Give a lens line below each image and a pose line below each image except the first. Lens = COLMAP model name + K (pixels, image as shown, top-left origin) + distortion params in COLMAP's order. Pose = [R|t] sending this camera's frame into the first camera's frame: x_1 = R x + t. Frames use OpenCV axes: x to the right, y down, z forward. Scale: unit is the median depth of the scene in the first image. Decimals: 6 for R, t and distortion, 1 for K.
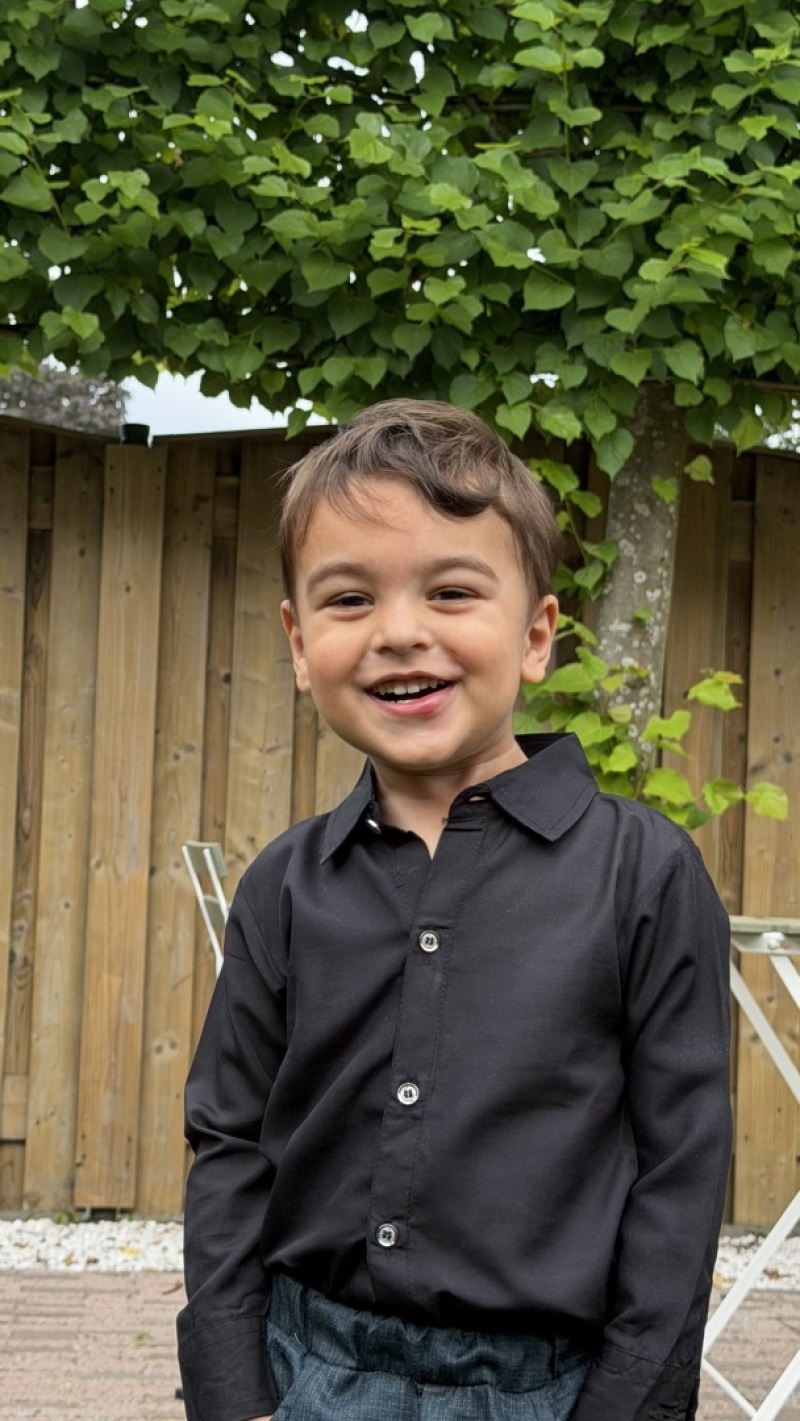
lens RADIAL K [[2925.9, 0, 400.0], [0, 2925.9, 710.5], [0, 0, 1]] dist [0.002380, 0.032051]
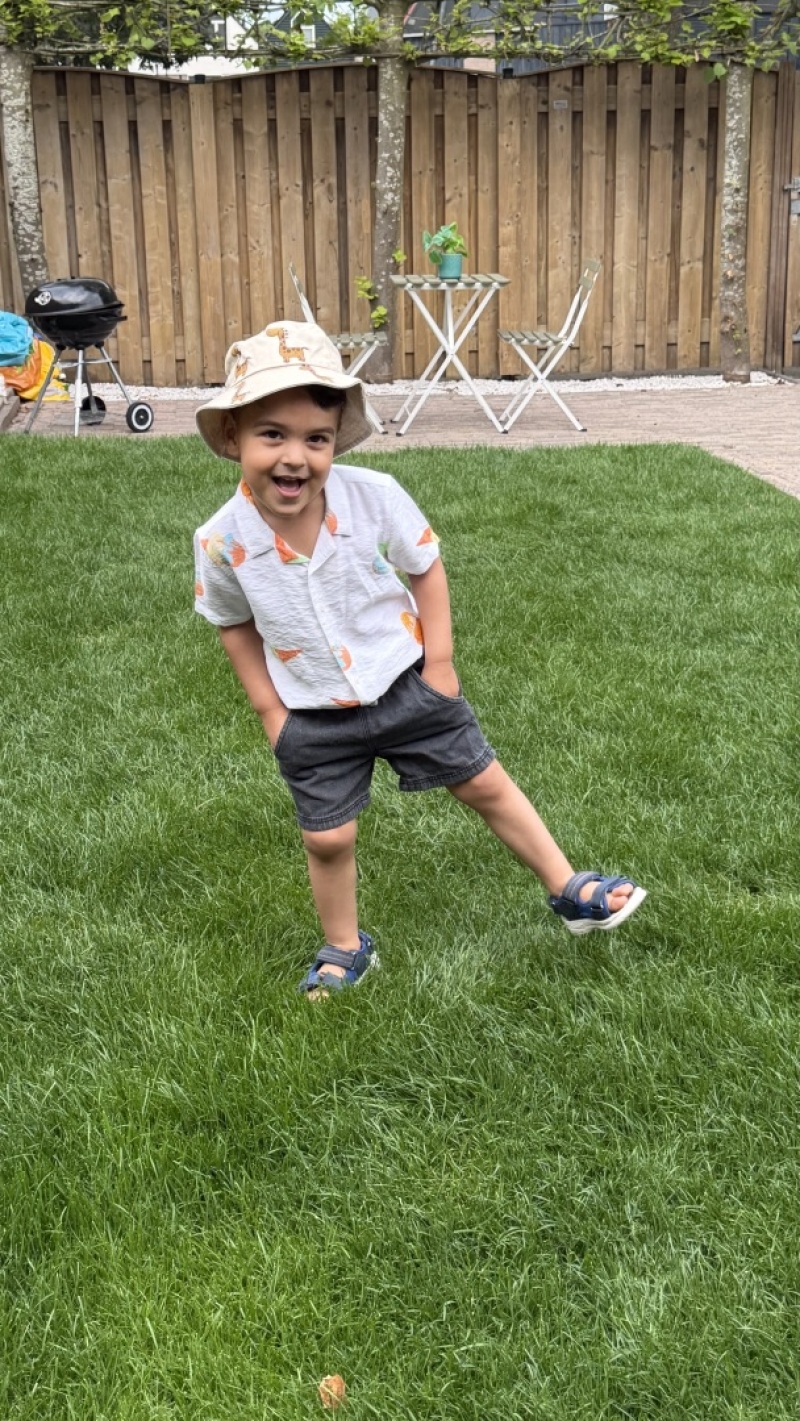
lens RADIAL K [[1897.8, 0, 400.0], [0, 1897.8, 710.5], [0, 0, 1]] dist [0.225196, -0.003439]
pose [[0.998596, -0.051629, -0.011842, 0.078880], [0.052674, 0.944276, 0.324913, -0.117464], [-0.005593, -0.325081, 0.945670, -0.817878]]
